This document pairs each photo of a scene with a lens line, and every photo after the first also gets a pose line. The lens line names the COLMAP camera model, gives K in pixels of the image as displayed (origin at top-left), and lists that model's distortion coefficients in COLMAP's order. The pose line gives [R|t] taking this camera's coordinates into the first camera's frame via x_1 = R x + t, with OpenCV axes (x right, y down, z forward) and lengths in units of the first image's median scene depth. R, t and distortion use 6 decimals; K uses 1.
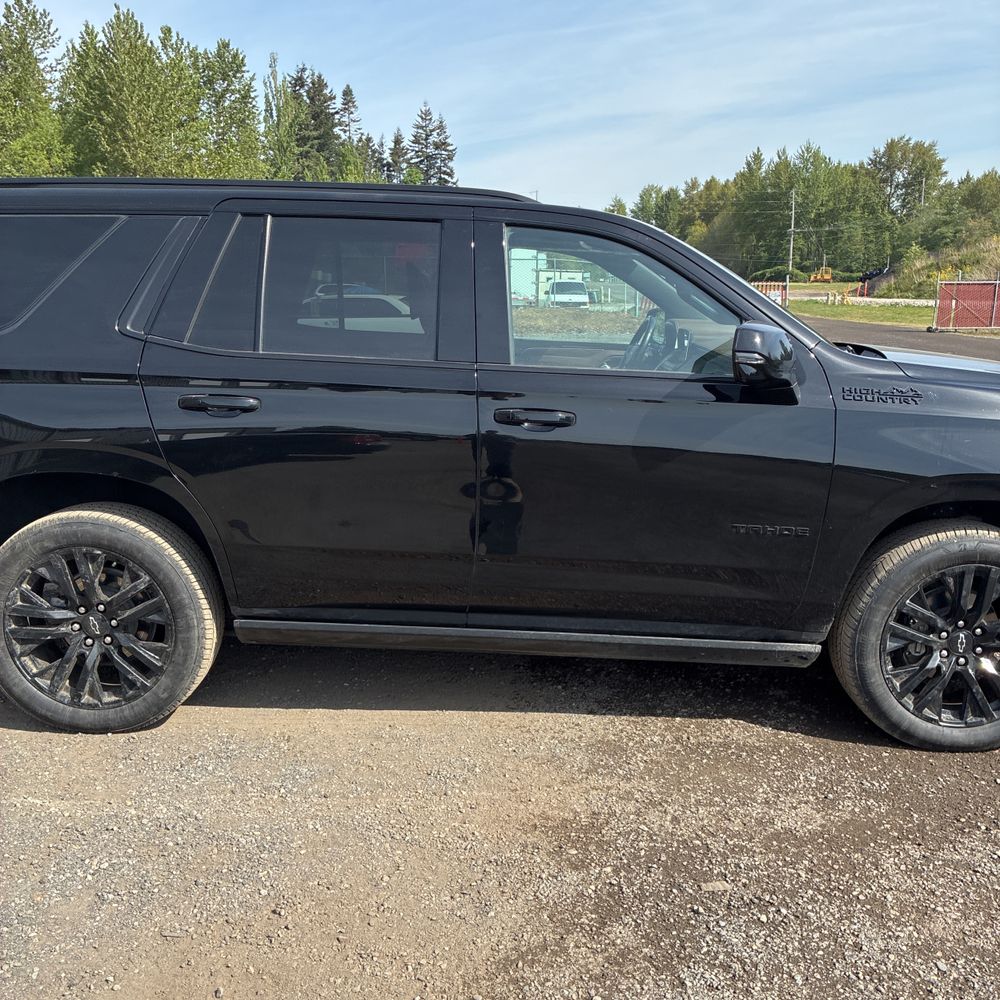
lens RADIAL K [[1015.7, 0, 496.3], [0, 1015.7, 516.0], [0, 0, 1]] dist [0.009440, 0.027760]
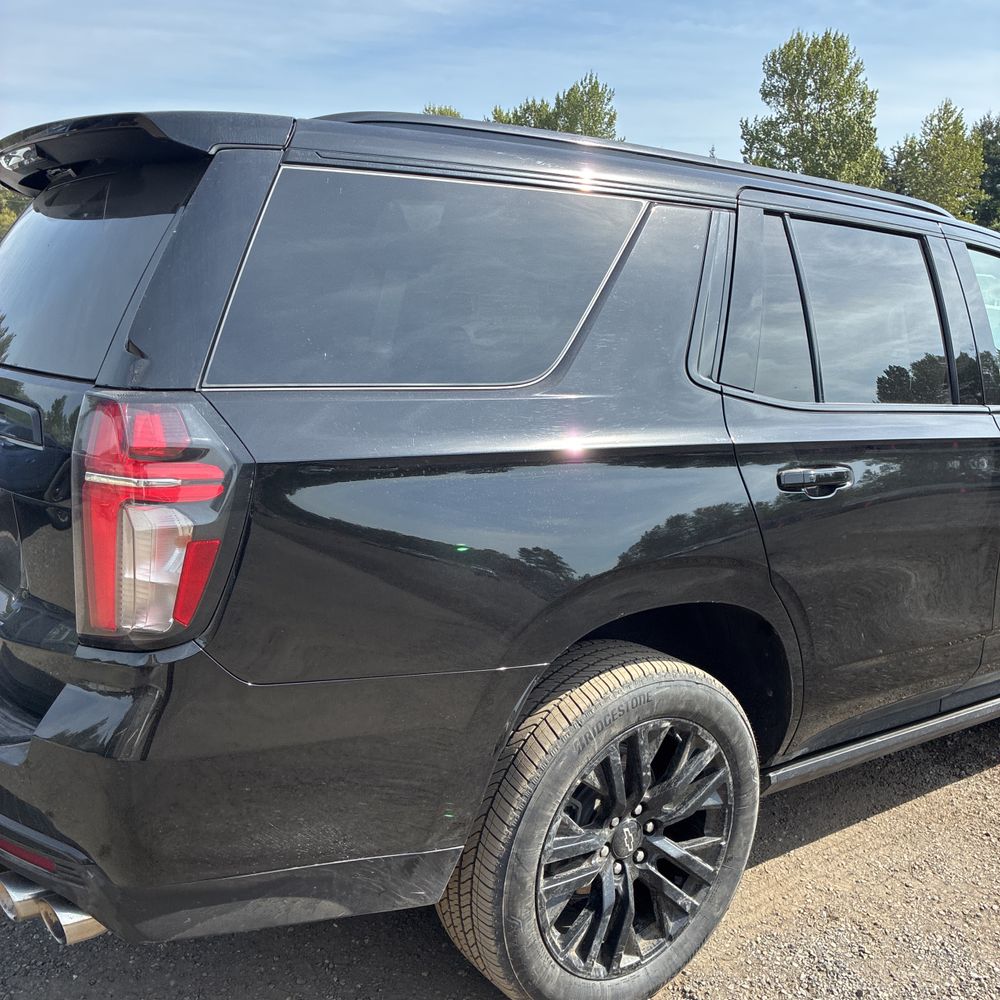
lens RADIAL K [[1036.9, 0, 498.9], [0, 1036.9, 502.6], [0, 0, 1]] dist [0.004398, 0.018647]
pose [[0.791806, -0.098411, 0.602792, -0.824512], [0.108139, 0.993930, 0.020219, -0.122966], [-0.601123, 0.049176, 0.797642, 0.519944]]
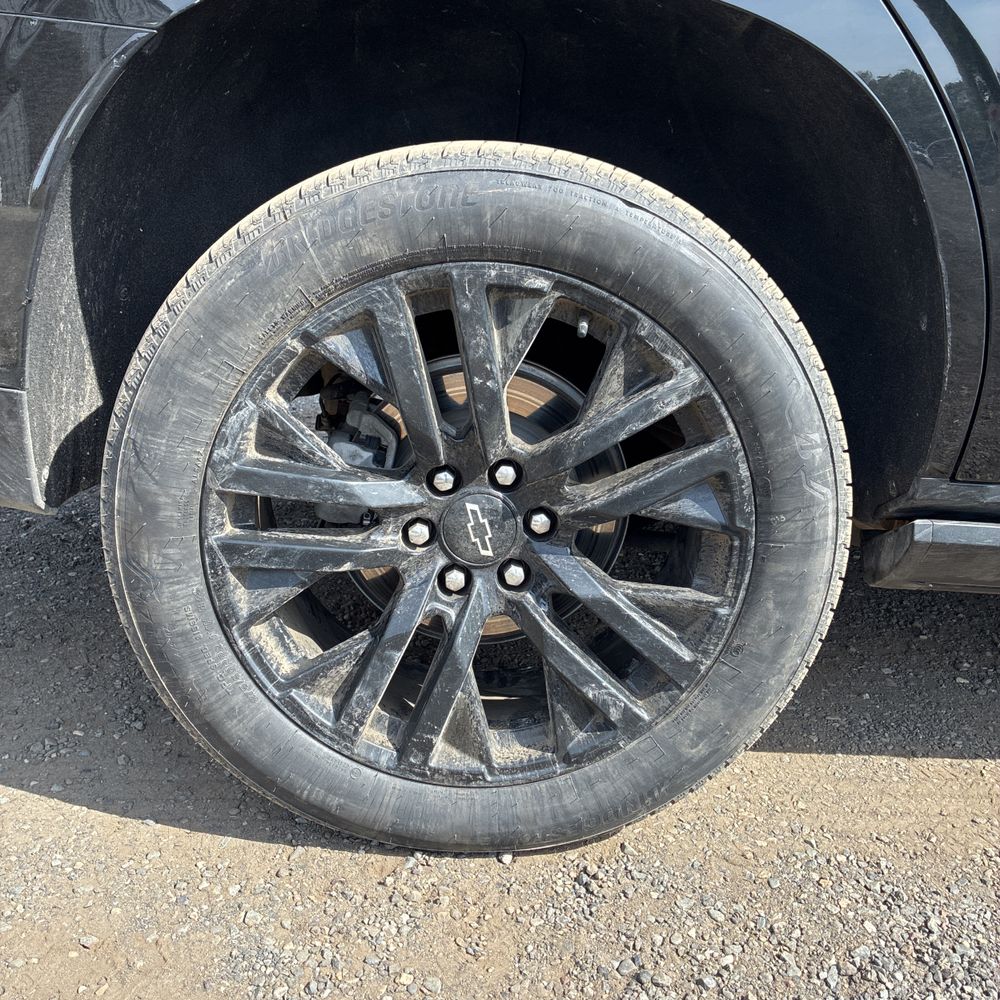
lens RADIAL K [[1020.5, 0, 500.0], [0, 1020.5, 500.0], [0, 0, 1]] dist [0.049770, -0.056006]
pose [[0.999129, 0.017061, 0.038075, -0.398736], [-0.019715, 0.997319, 0.070469, 0.074912], [-0.036770, -0.071159, 0.996787, 0.679080]]
